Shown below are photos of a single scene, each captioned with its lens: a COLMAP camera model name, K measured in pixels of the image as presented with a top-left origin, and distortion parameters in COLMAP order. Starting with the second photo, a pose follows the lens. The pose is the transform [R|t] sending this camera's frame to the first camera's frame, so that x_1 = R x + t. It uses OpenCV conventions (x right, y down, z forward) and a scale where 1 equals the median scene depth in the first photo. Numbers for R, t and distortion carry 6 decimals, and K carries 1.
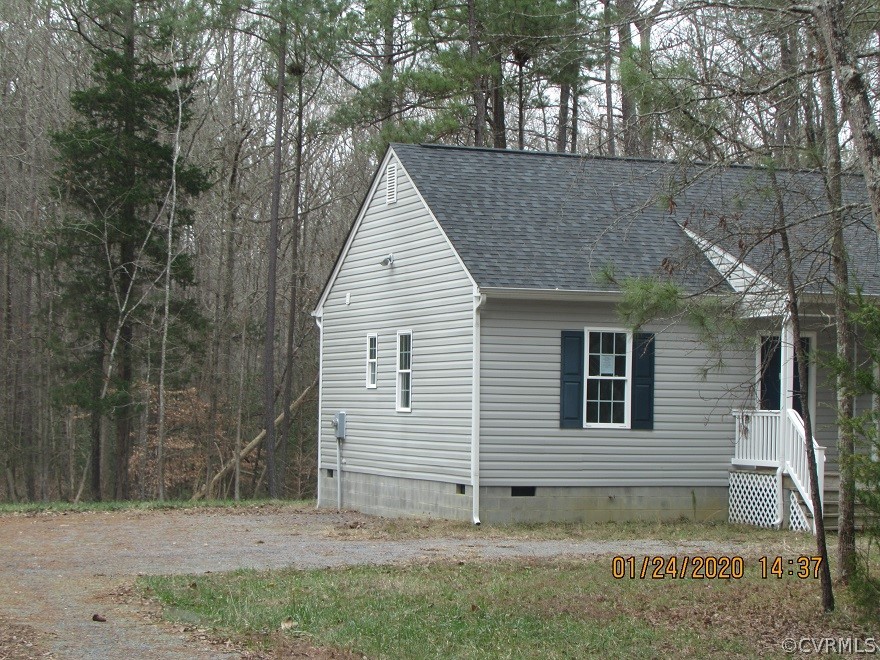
lens RADIAL K [[2211.2, 0, 440.0], [0, 2211.2, 330.0], [0, 0, 1]] dist [0.002792, -0.247326]
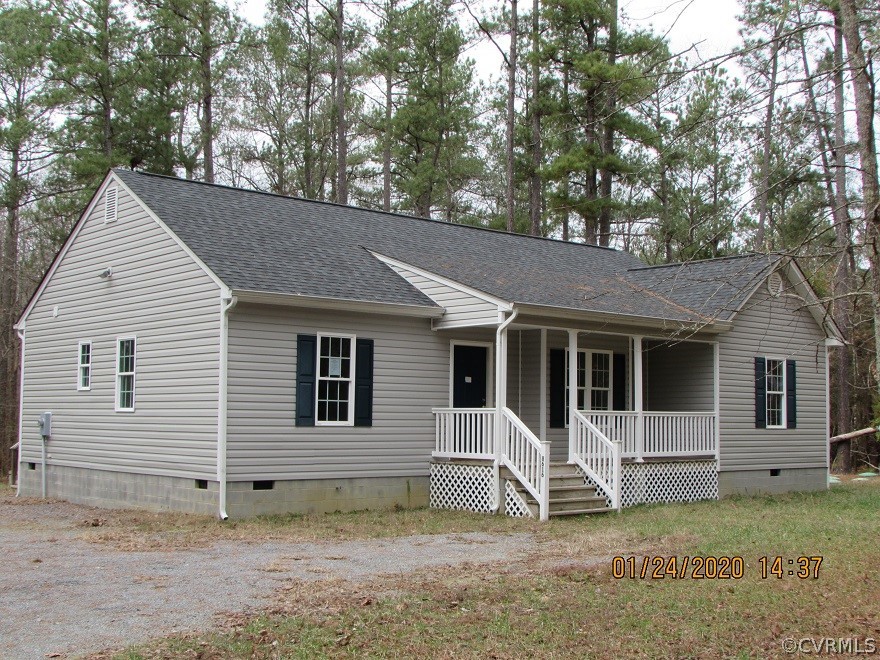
lens RADIAL K [[1160.5, 0, 440.0], [0, 1160.5, 330.0], [0, 0, 1]] dist [-0.125646, 0.063133]
pose [[0.928119, 0.021779, 0.371645, -0.089168], [-0.007786, 0.999205, -0.039110, 0.019300], [-0.372202, 0.033406, 0.927551, 0.449127]]
